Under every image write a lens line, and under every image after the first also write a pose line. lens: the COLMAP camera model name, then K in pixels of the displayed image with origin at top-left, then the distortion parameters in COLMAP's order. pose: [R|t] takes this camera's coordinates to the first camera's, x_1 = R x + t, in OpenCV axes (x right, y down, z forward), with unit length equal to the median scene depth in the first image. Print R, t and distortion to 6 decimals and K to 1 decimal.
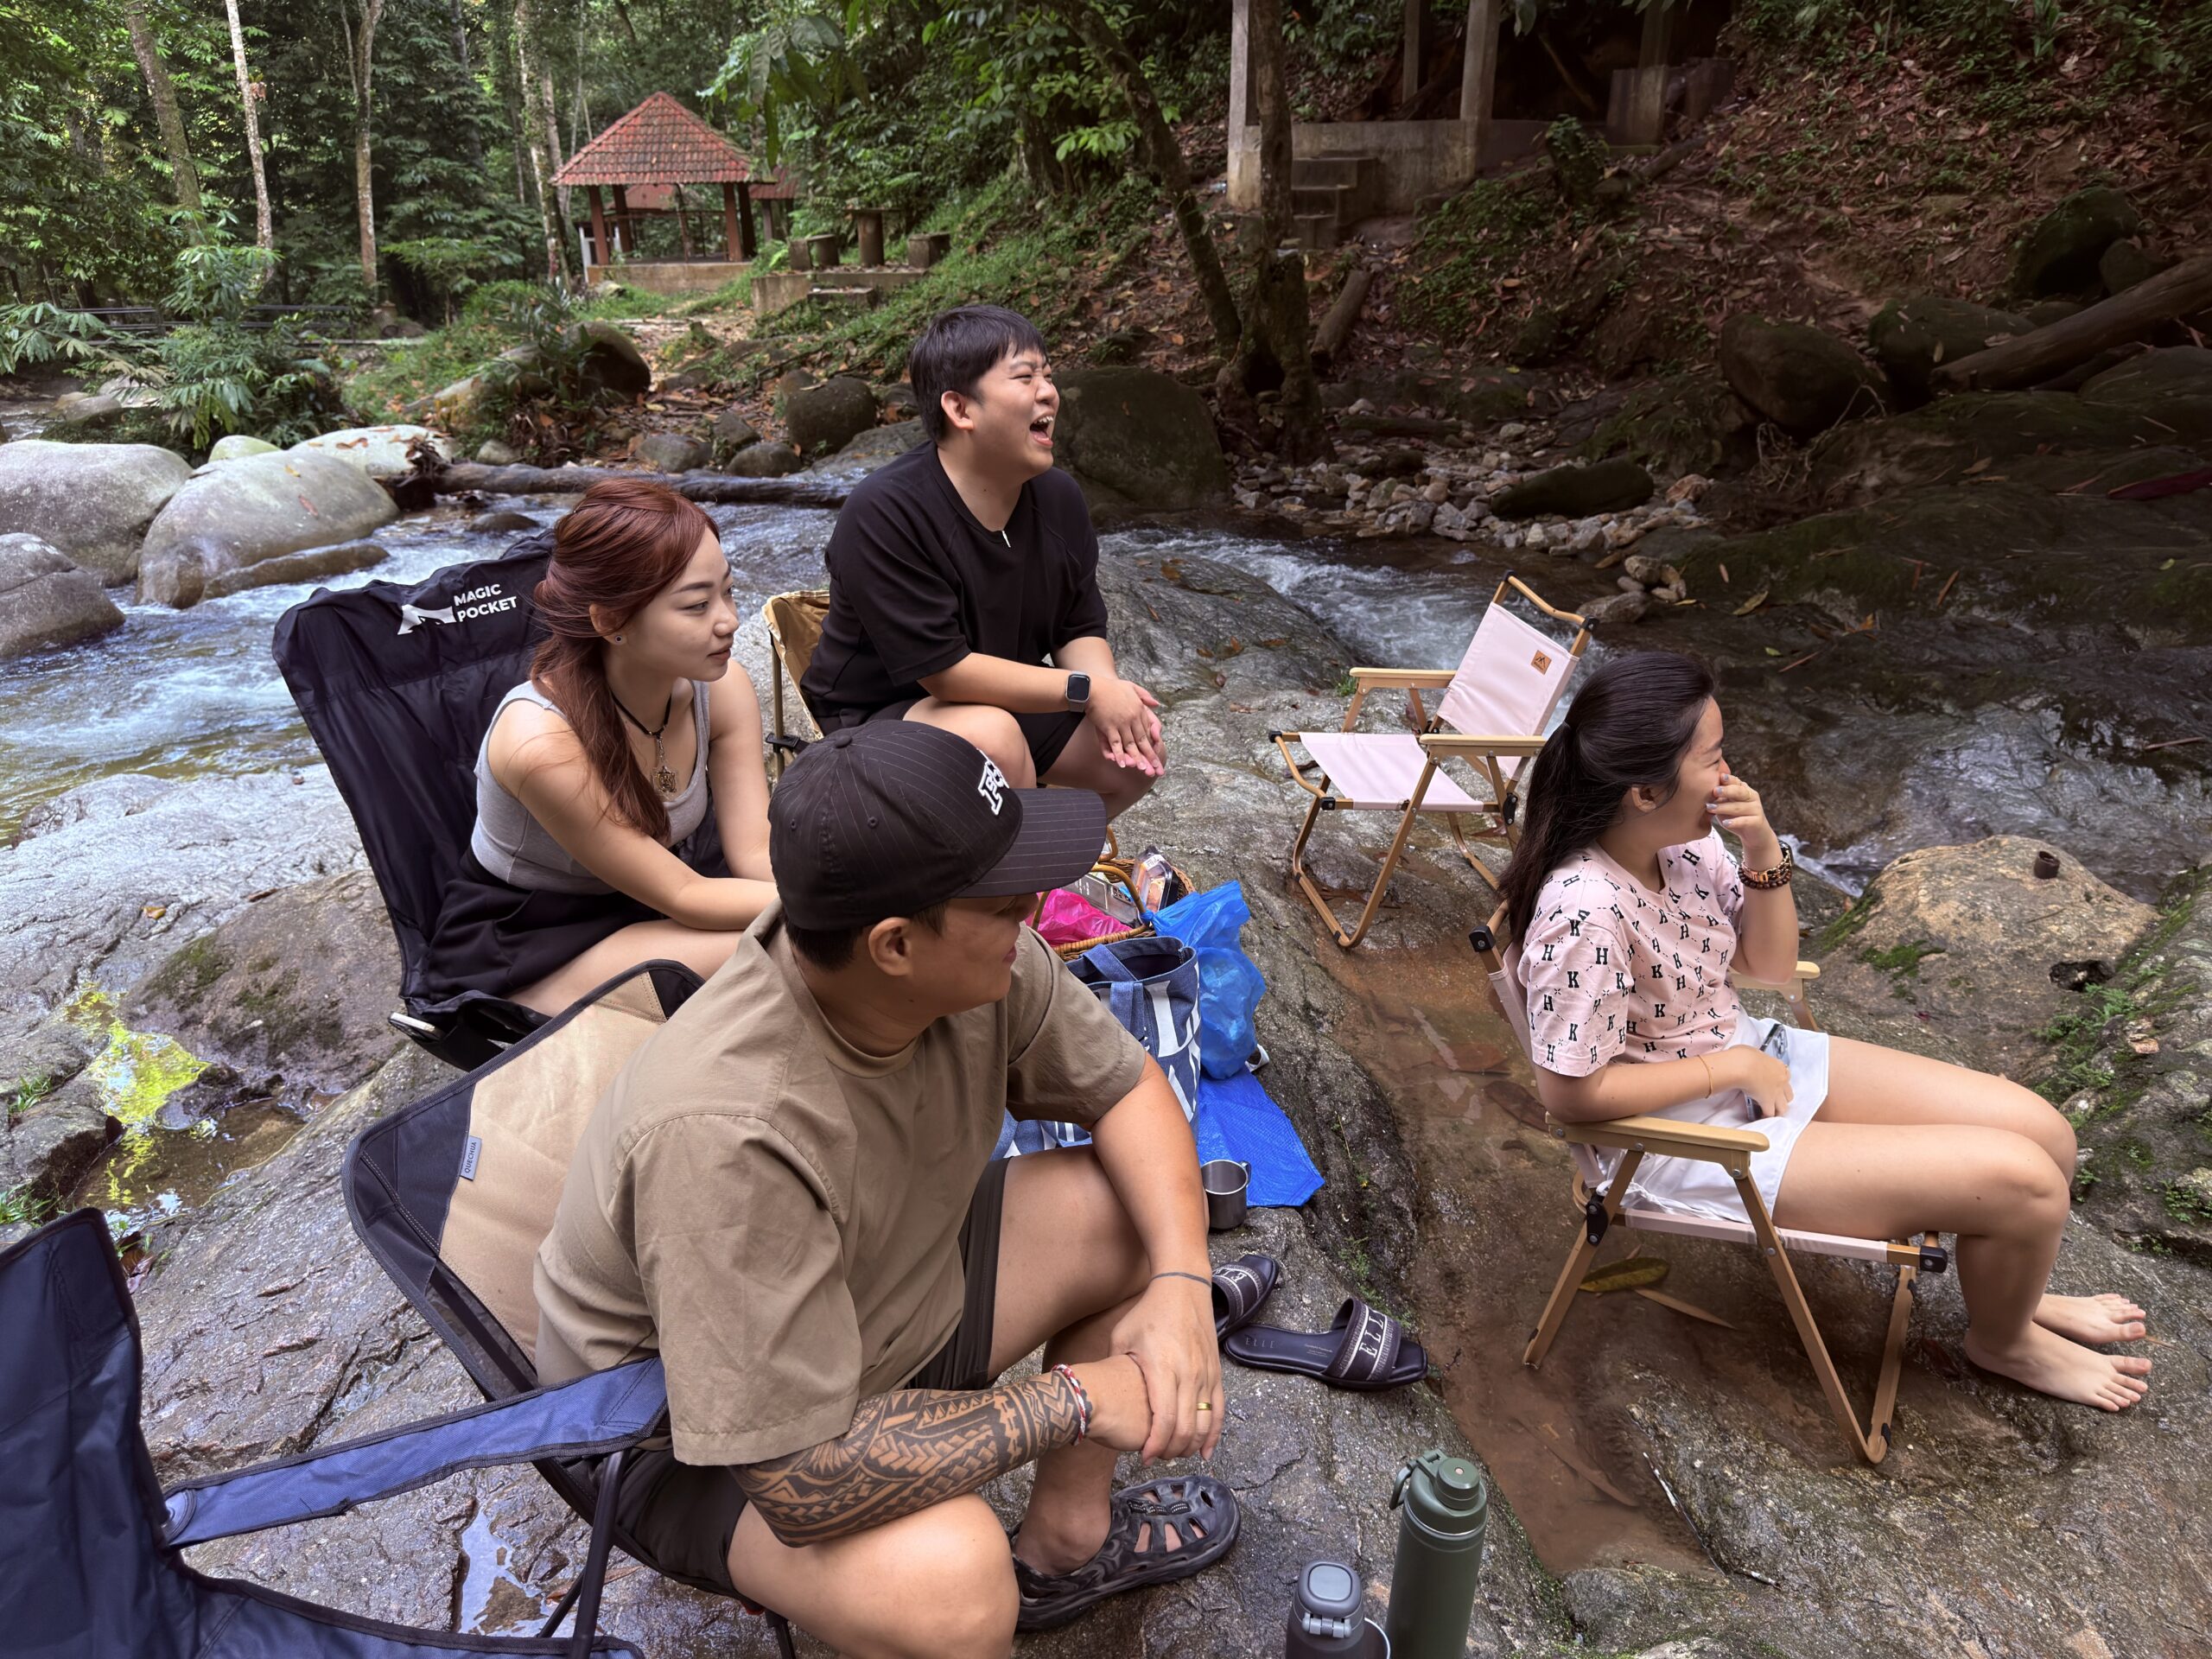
lens RADIAL K [[1580.3, 0, 1118.2], [0, 1580.3, 838.0], [0, 0, 1]] dist [0.019268, -0.024589]
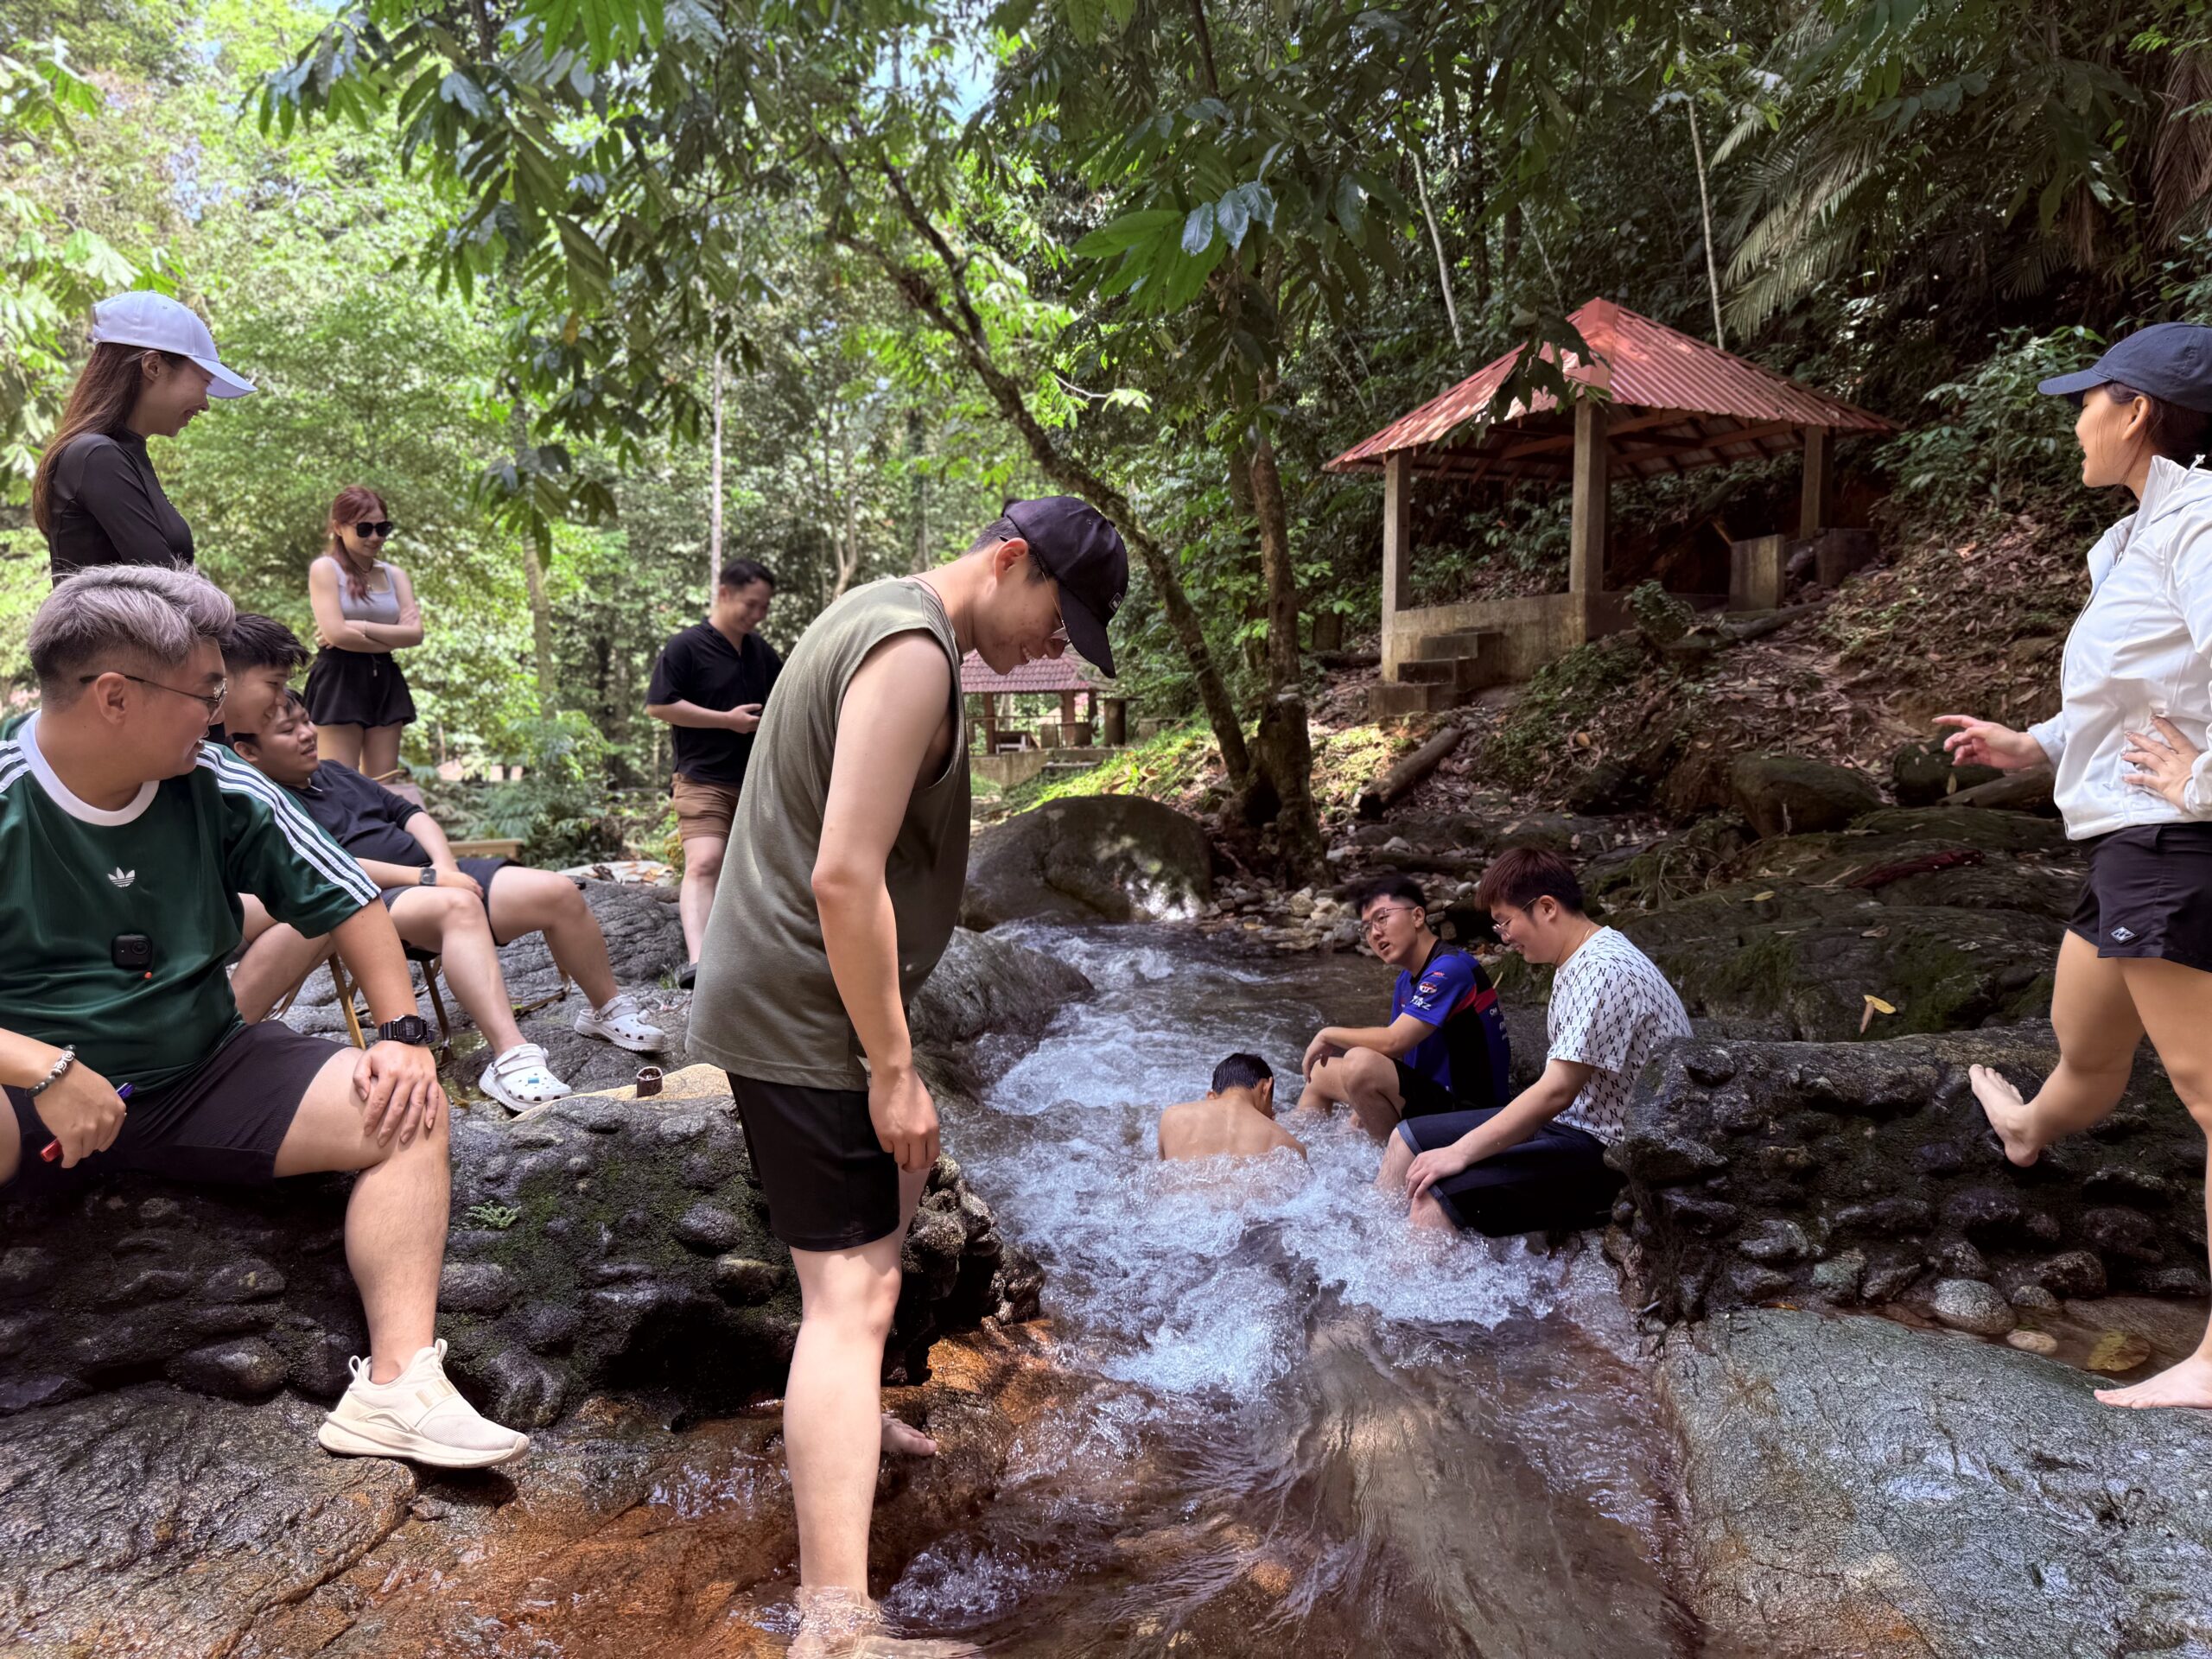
lens RADIAL K [[1548.3, 0, 1106.0], [0, 1548.3, 829.5], [0, 0, 1]] dist [0.117202, -0.226770]
pose [[0.957036, 0.017534, -0.289439, 0.200621], [-0.107462, 0.948540, -0.297864, 0.021177], [0.269322, 0.316171, 0.909671, 0.046289]]
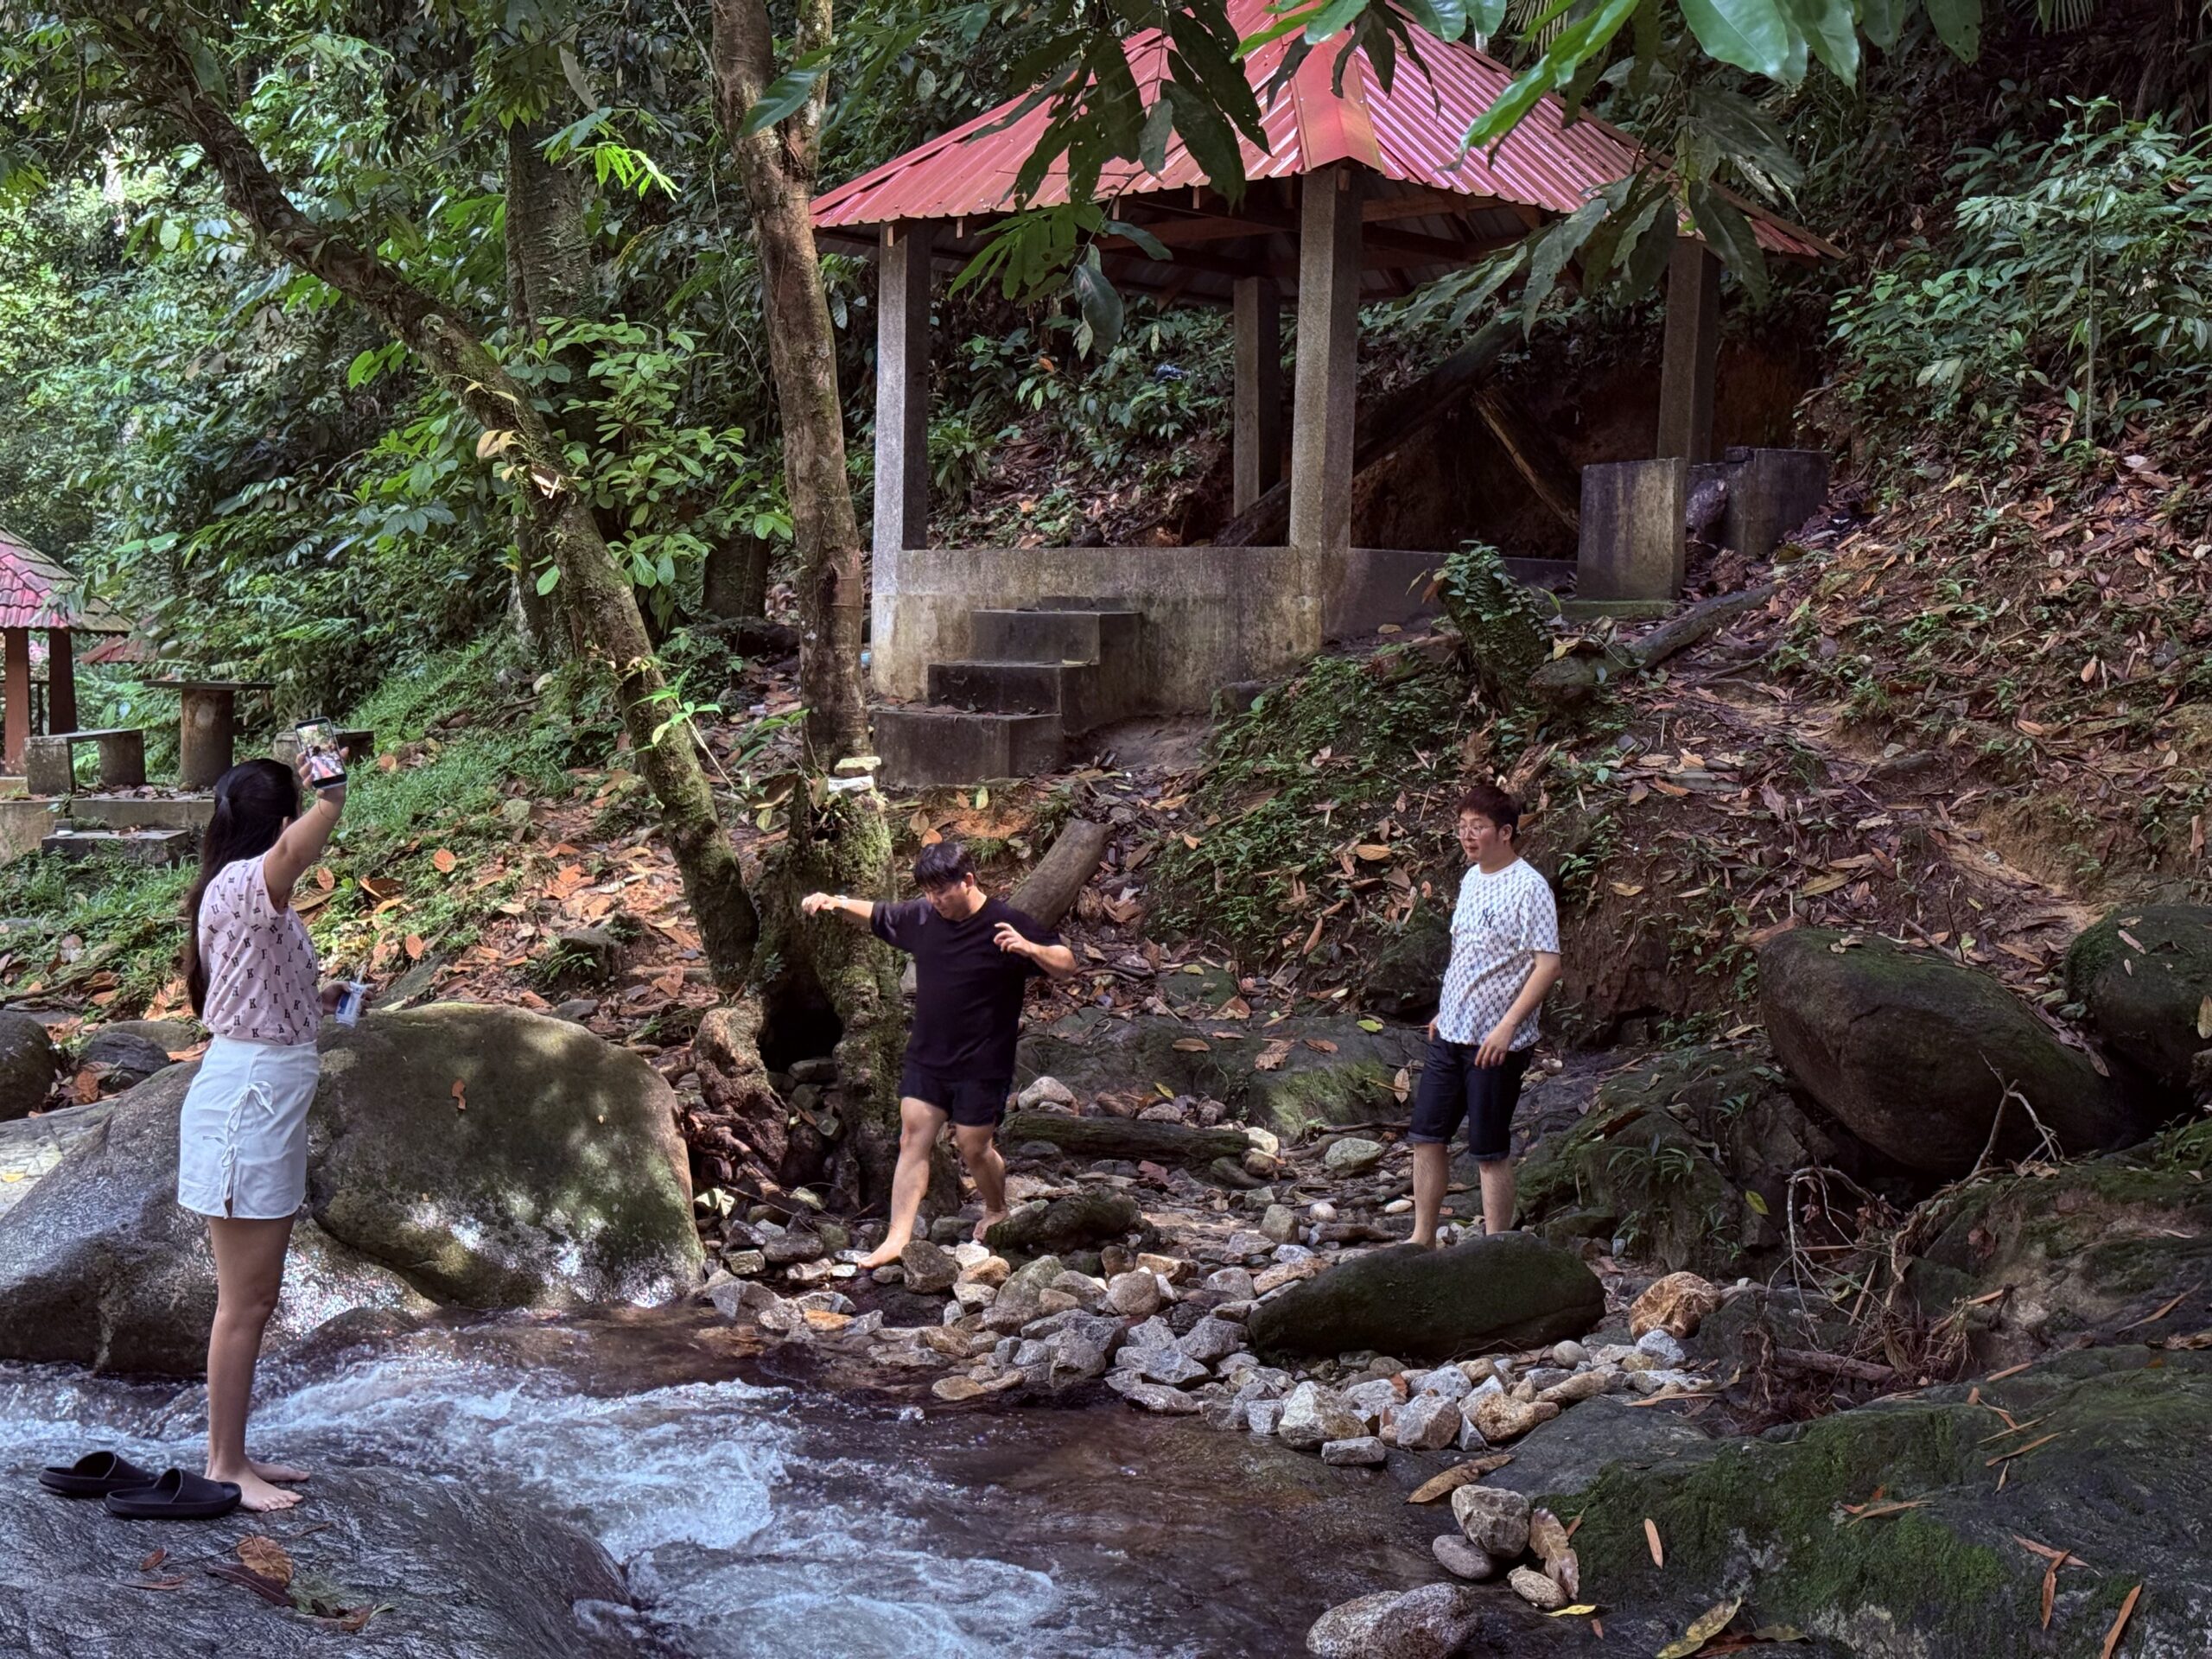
lens RADIAL K [[3076.0, 0, 1108.1], [0, 3076.0, 848.0], [0, 0, 1]] dist [0.208268, -0.399520]
pose [[0.997998, 0.020279, 0.059901, 0.089379], [0.000262, 0.945862, -0.324568, -0.035413], [-0.063240, 0.323934, 0.943964, 0.088610]]
